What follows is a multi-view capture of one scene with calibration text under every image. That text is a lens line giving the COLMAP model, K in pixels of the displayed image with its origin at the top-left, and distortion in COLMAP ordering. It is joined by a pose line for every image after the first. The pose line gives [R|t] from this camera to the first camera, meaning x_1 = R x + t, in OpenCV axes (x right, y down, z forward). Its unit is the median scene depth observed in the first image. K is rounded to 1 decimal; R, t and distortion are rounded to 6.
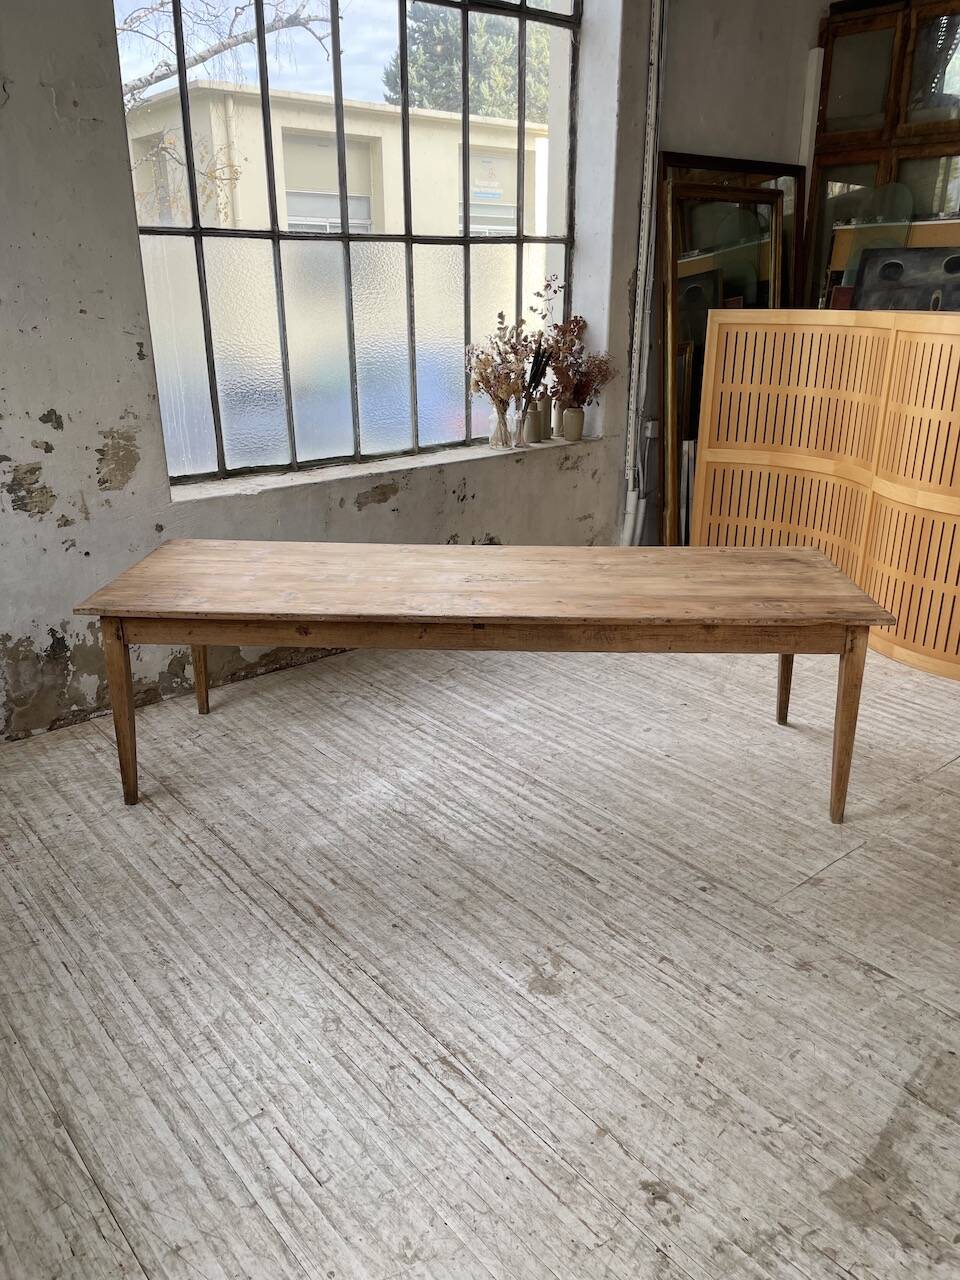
lens RADIAL K [[970.0, 0, 485.0], [0, 970.0, 650.2], [0, 0, 1]] dist [0.087608, -0.118507]
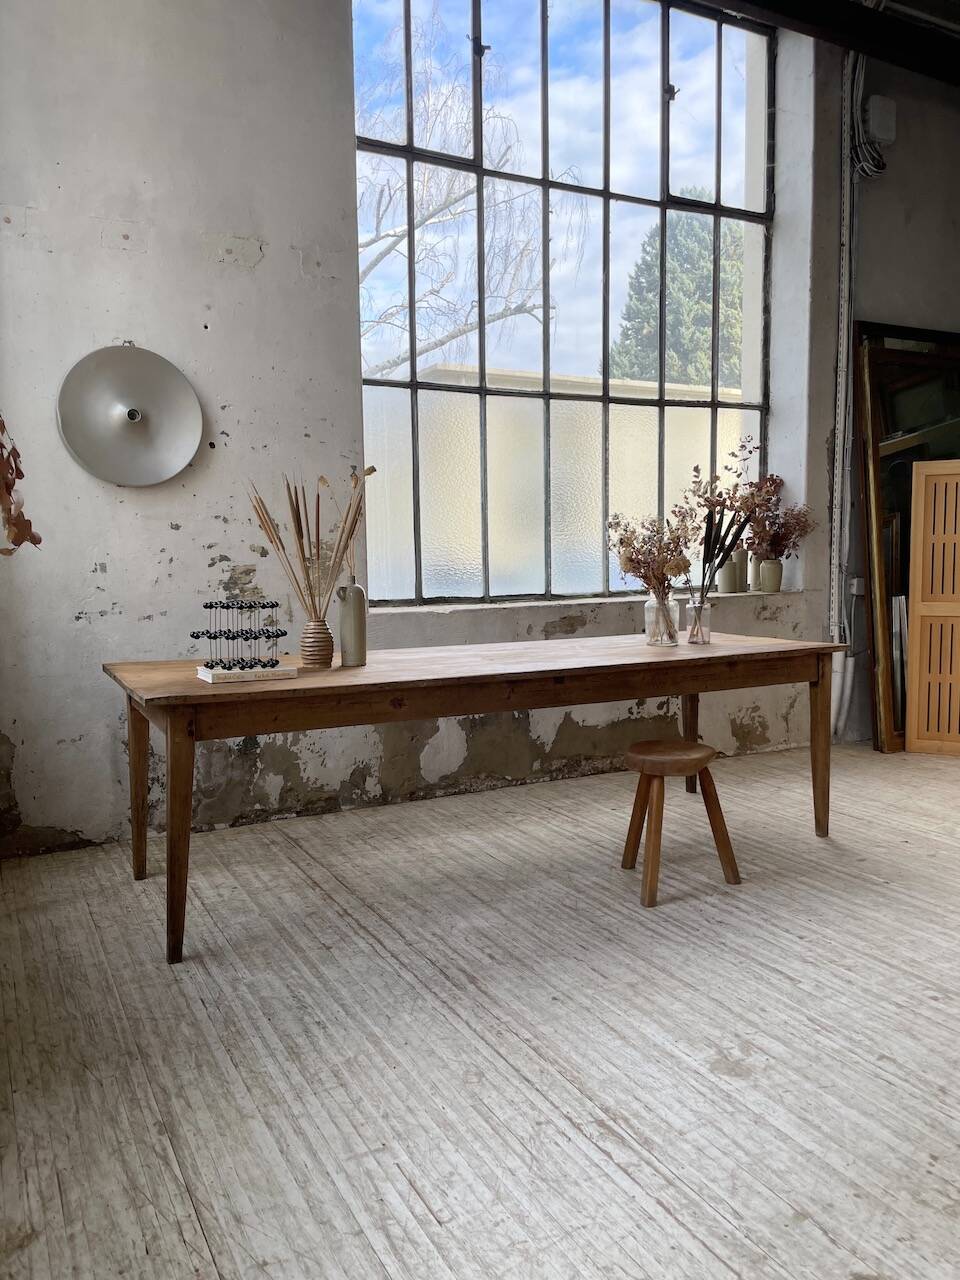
lens RADIAL K [[970.0, 0, 487.7], [0, 970.0, 642.6], [0, 0, 1]] dist [0.087608, -0.118507]
pose [[0.978920, 0.006774, -0.204133, 0.020313], [-0.060947, 0.963603, -0.260296, 0.164502], [0.194940, 0.267251, 0.943703, 0.060632]]
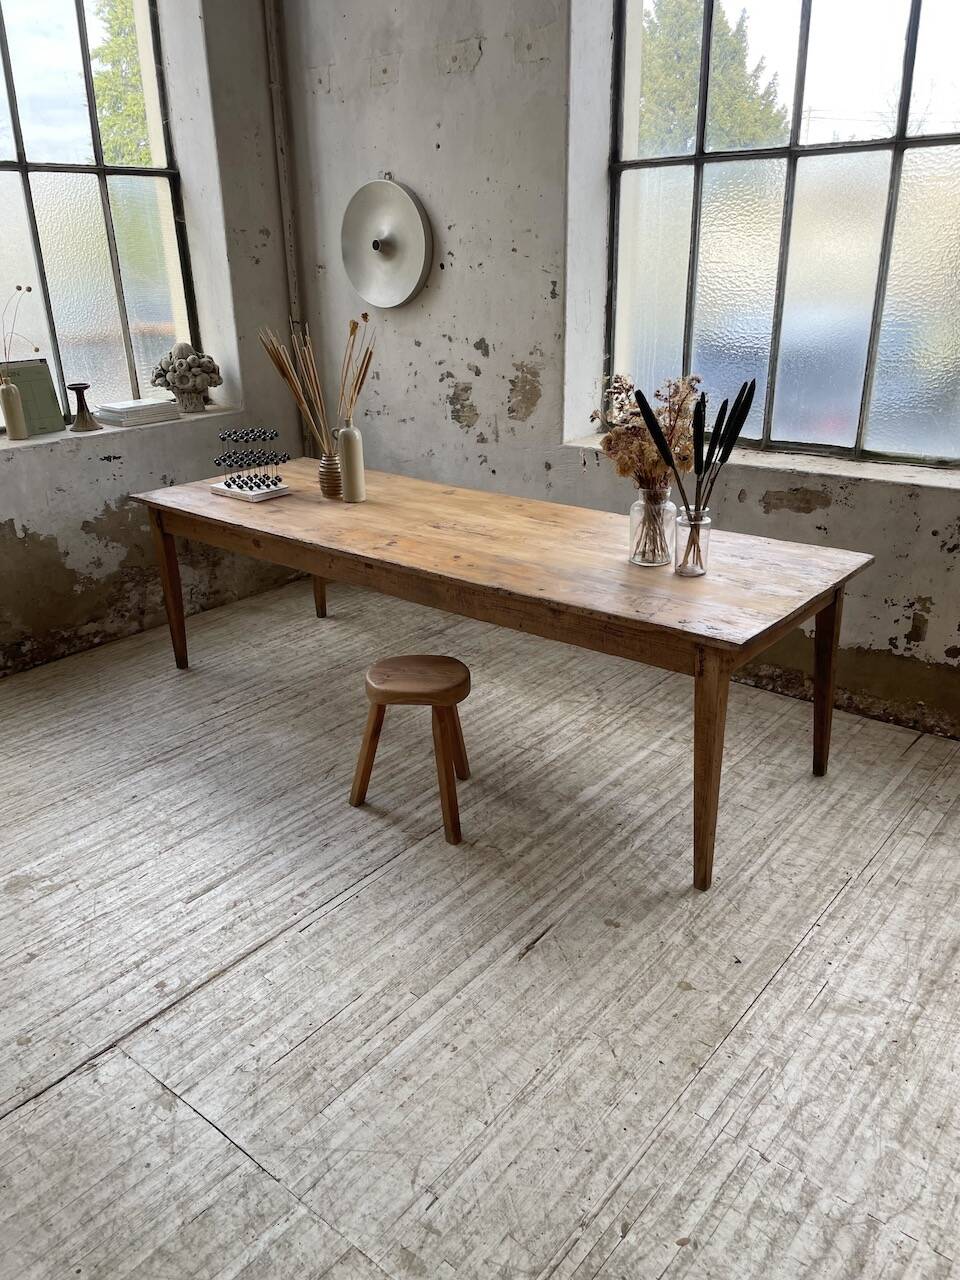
lens RADIAL K [[968.6, 0, 482.8], [0, 968.6, 639.0], [0, 0, 1]] dist [0.090973, -0.121067]
pose [[0.186927, 0.362059, -0.913221, 0.754059], [-0.329617, 0.898832, 0.288885, -0.270428], [0.925425, 0.247013, 0.287356, 0.796422]]
